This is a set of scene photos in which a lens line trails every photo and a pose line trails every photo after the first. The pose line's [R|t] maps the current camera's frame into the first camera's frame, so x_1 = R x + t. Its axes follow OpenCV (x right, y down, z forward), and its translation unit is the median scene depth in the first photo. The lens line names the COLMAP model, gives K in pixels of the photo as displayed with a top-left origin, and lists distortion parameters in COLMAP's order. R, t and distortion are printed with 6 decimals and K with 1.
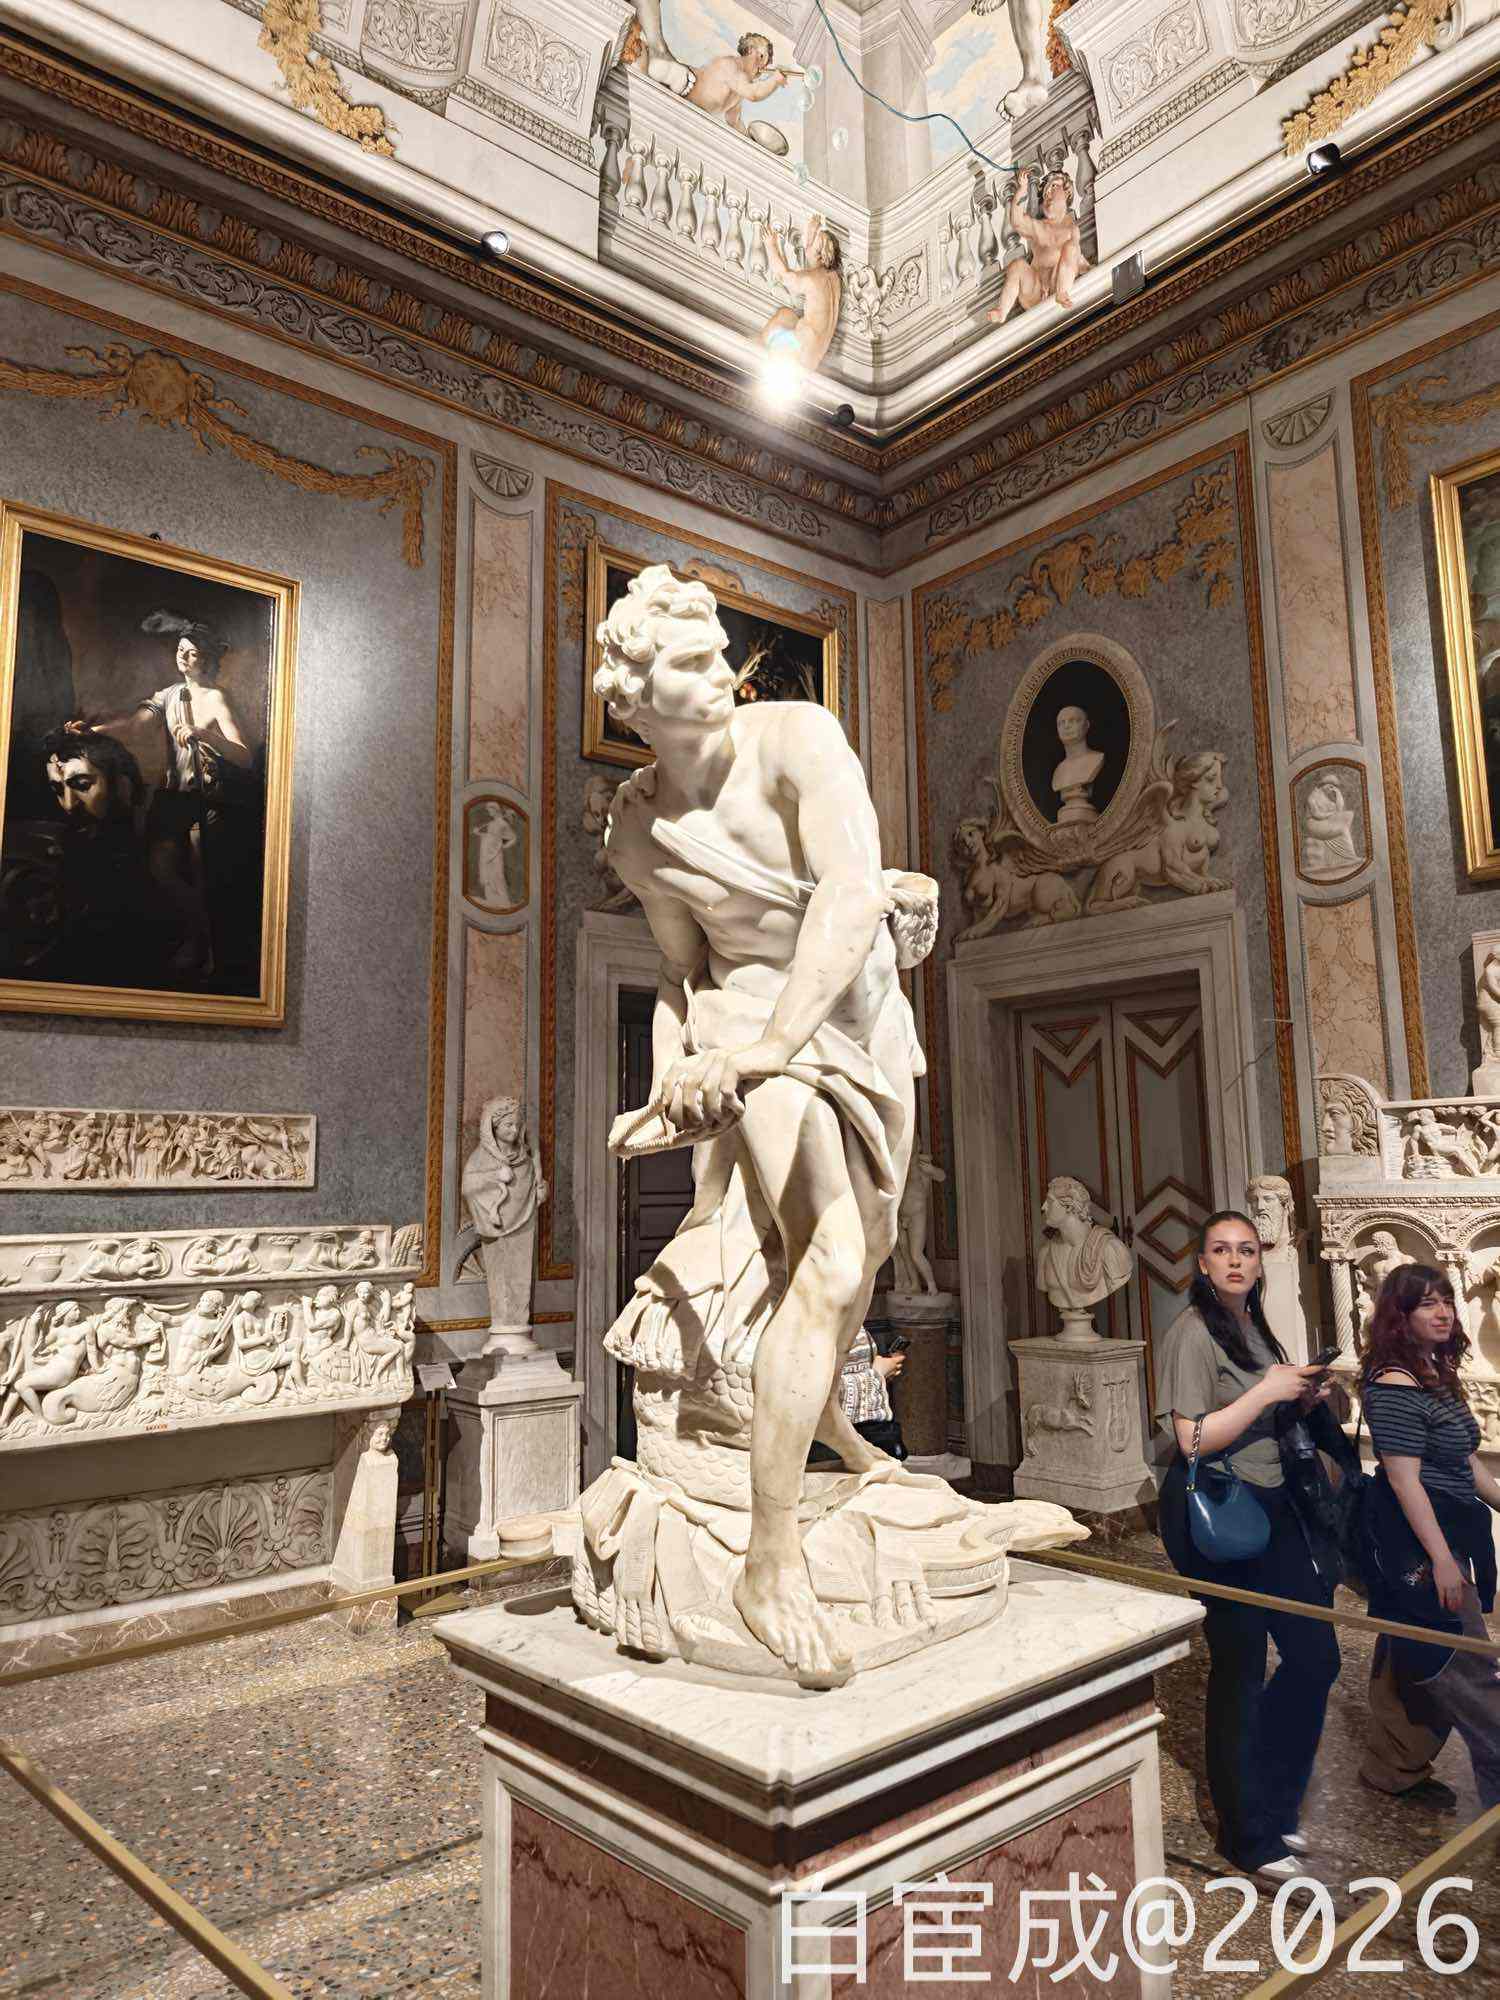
lens RADIAL K [[1369.8, 0, 761.2], [0, 1369.8, 1004.2], [0, 0, 1]] dist [0.014394, -0.023469]
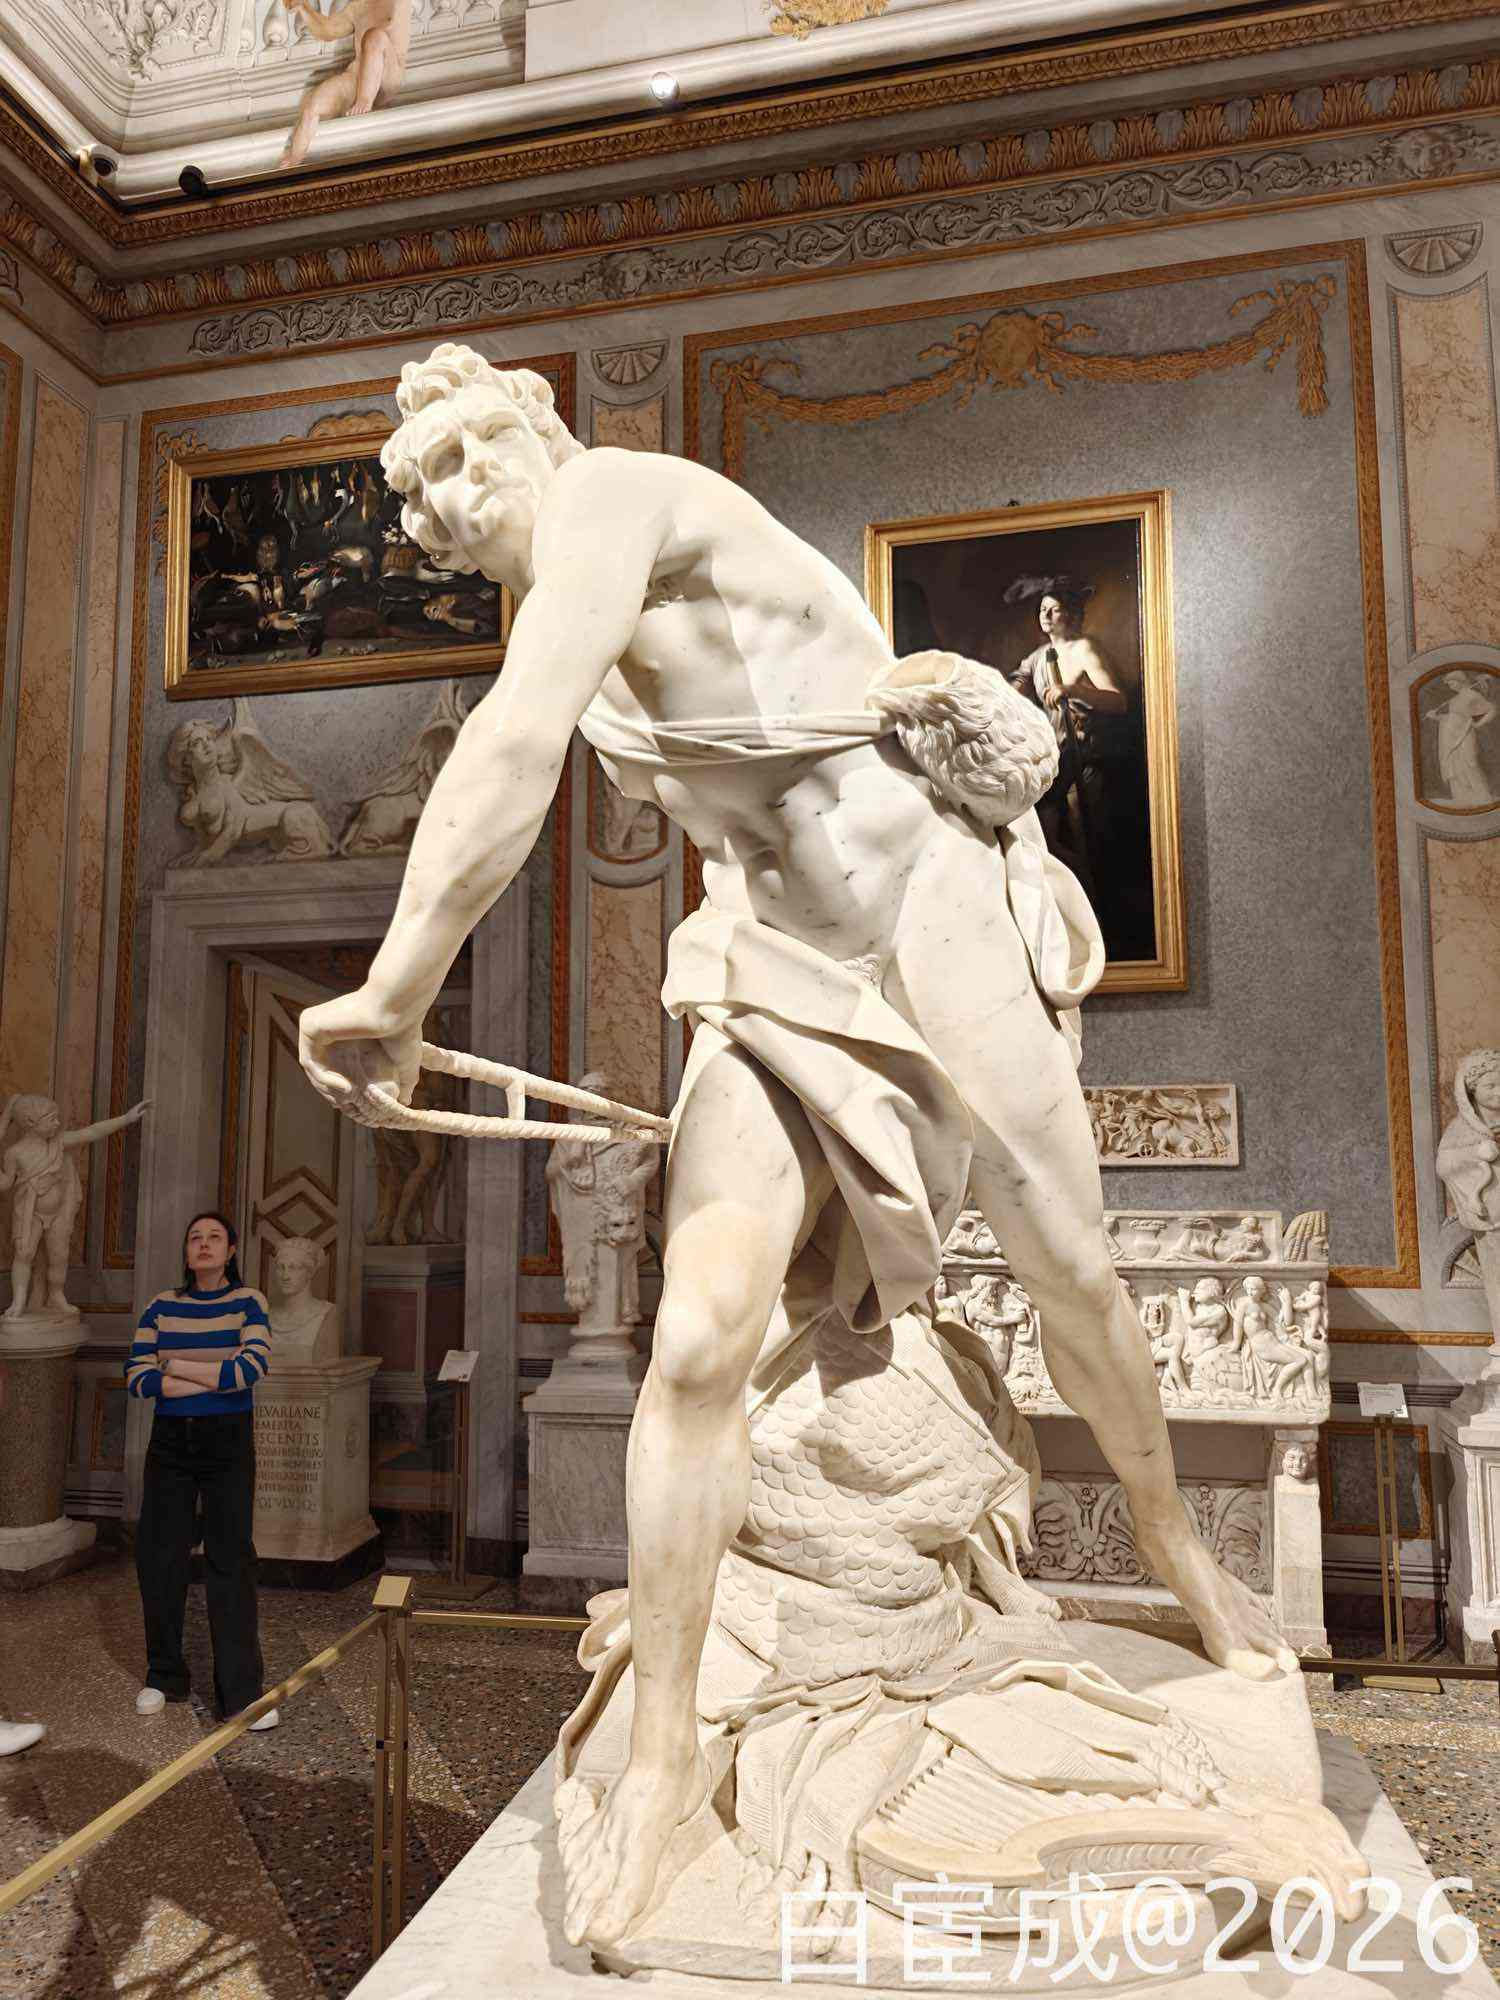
lens RADIAL K [[1369.8, 0, 725.1], [0, 1369.8, 1047.9], [0, 0, 1]] dist [0.014394, -0.023469]
pose [[0.589906, -0.062156, -0.805076, 0.201496], [0.105260, 0.994445, 0.000351, 0.023677], [0.800582, -0.084950, 0.593171, 0.225060]]
